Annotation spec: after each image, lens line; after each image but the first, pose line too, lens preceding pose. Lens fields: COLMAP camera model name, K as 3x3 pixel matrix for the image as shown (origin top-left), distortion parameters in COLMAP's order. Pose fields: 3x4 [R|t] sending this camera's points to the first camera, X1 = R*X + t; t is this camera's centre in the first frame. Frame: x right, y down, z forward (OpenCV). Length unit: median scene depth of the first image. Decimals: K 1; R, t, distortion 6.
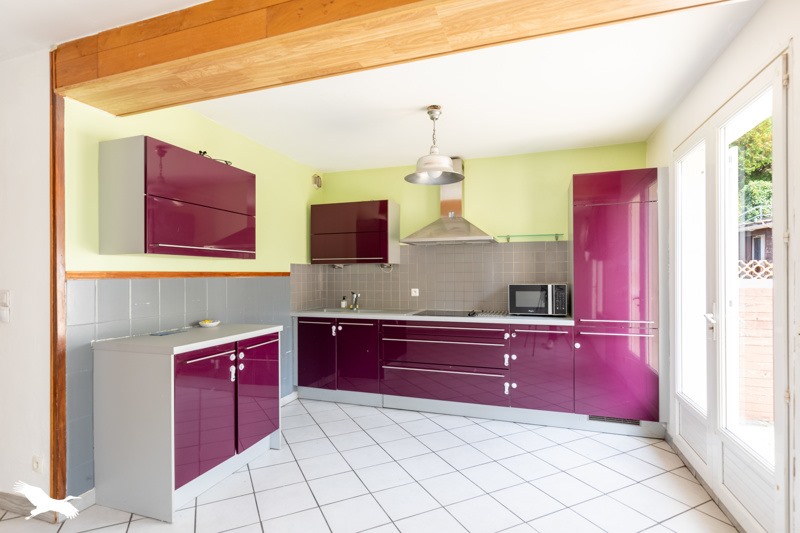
lens RADIAL K [[407.1, 0, 399.3], [0, 407.1, 275.9], [0, 0, 1]] dist [0.000838, 0.000382]
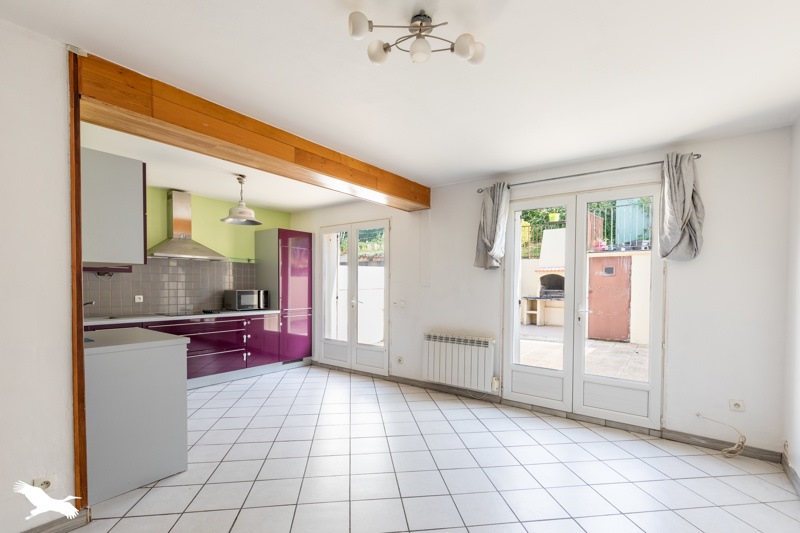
lens RADIAL K [[373.2, 0, 398.6], [0, 373.2, 286.6], [0, 0, 1]] dist [-0.001311, -0.000187]
pose [[0.312175, -0.000111, 0.950025, -0.918545], [-0.009819, 0.999946, 0.003343, -0.004957], [-0.949974, -0.010372, 0.312157, -0.008306]]
